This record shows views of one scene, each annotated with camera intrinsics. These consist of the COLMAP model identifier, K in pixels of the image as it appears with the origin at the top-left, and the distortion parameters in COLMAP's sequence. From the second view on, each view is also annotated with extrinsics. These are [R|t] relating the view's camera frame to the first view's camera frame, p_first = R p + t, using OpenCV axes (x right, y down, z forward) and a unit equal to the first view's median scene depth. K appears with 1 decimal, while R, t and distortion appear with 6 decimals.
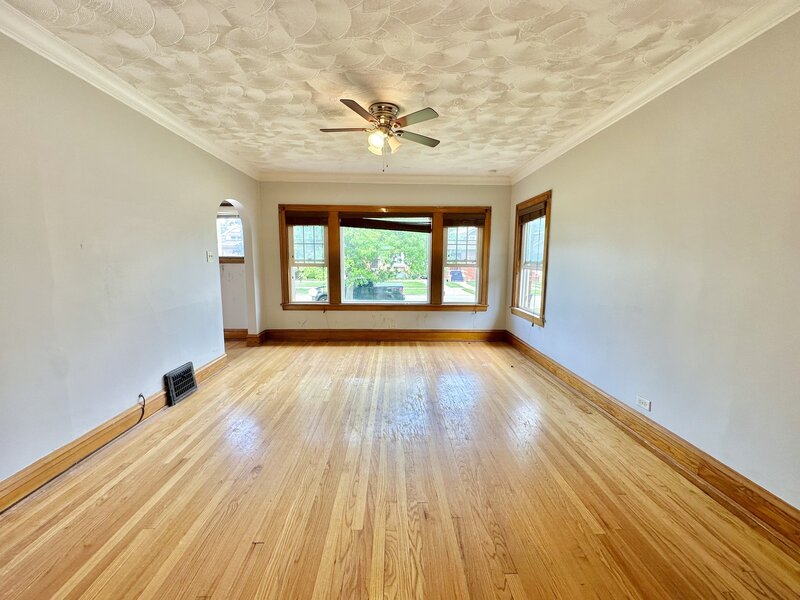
lens RADIAL K [[319.2, 0, 399.2], [0, 319.2, 298.8], [0, 0, 1]] dist [-0.001179, 0.000375]
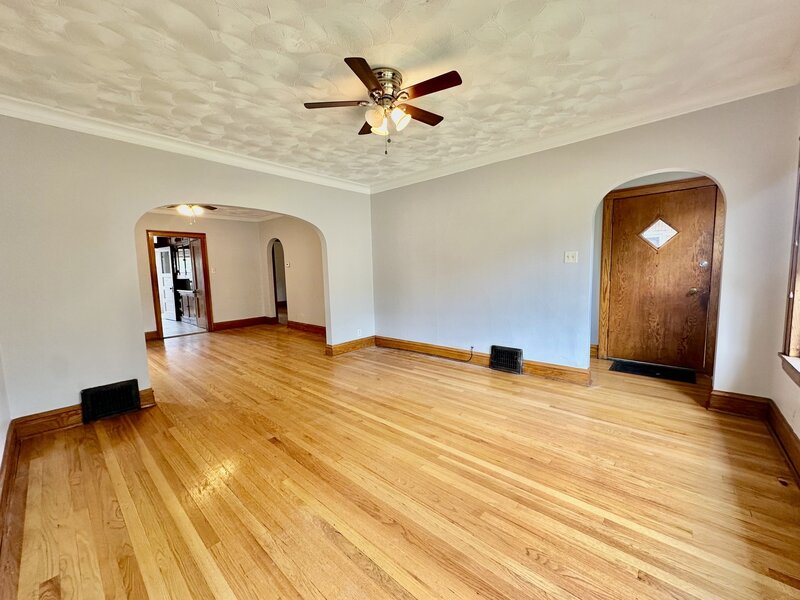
lens RADIAL K [[319.2, 0, 399.2], [0, 319.2, 298.8], [0, 0, 1]] dist [-0.001179, 0.000375]
pose [[-0.681407, 0.081217, -0.727384, 0.302038], [-0.067355, 0.982648, 0.172816, -0.096567], [0.728799, 0.166751, -0.664113, 0.891090]]
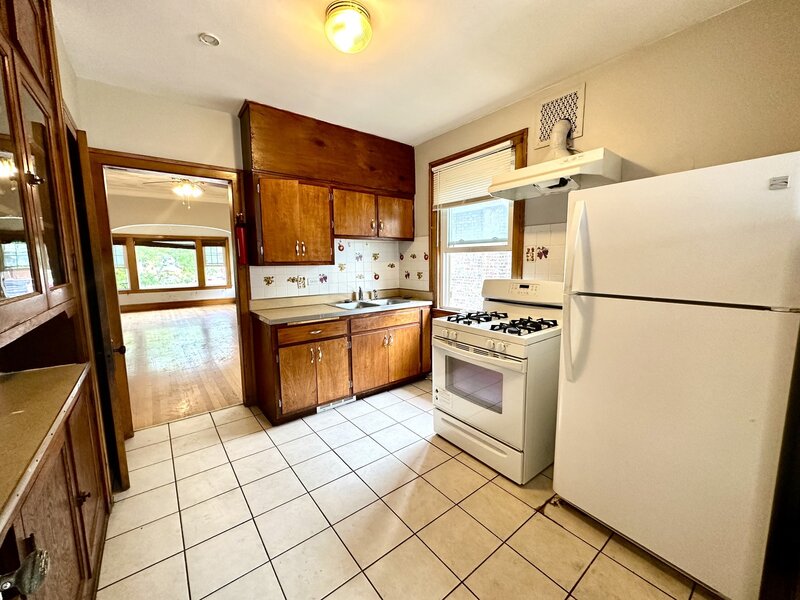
lens RADIAL K [[319.2, 0, 399.2], [0, 319.2, 298.8], [0, 0, 1]] dist [-0.001179, 0.000375]
pose [[0.804249, -0.085799, 0.588066, -0.071125], [0.088662, 0.995772, 0.024029, 0.156809], [-0.587641, 0.032814, 0.808456, -1.301002]]
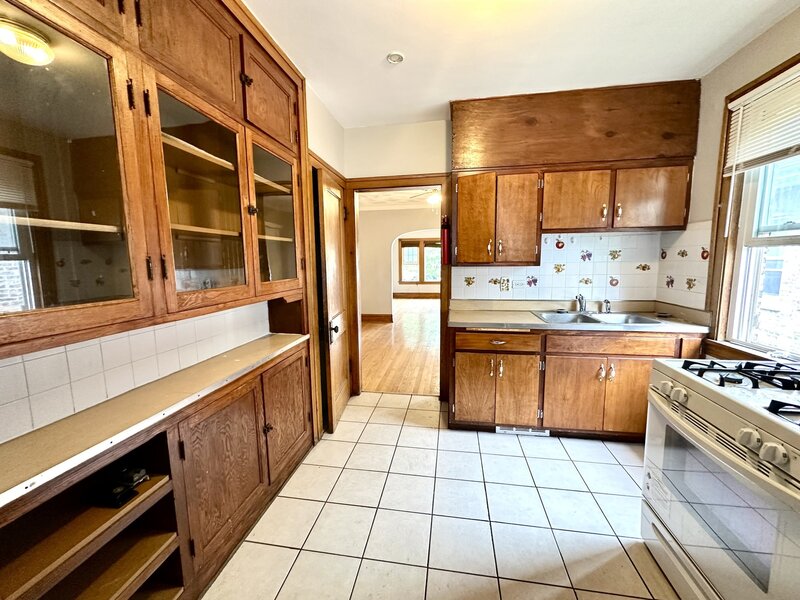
lens RADIAL K [[319.2, 0, 399.2], [0, 319.2, 298.8], [0, 0, 1]] dist [-0.001179, 0.000375]
pose [[0.981826, 0.003624, -0.189747, 0.072525], [-0.004195, 0.999988, -0.002611, 0.150110], [0.189735, 0.003360, 0.981830, -1.274662]]
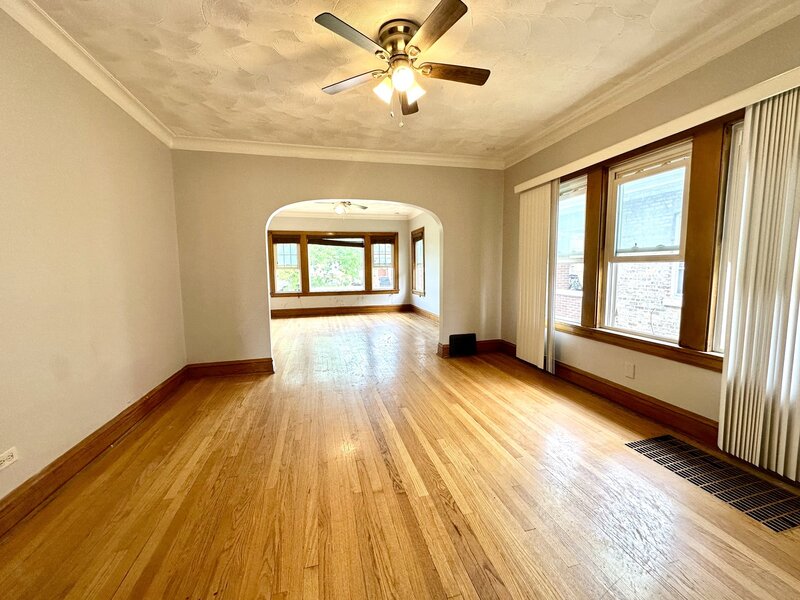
lens RADIAL K [[319.2, 0, 399.2], [0, 319.2, 298.8], [0, 0, 1]] dist [-0.001179, 0.000375]
pose [[0.974966, -0.041529, 0.218441, -0.097482], [0.047466, 0.998631, -0.022001, 0.108951], [-0.217228, 0.031818, 0.975602, -0.673100]]
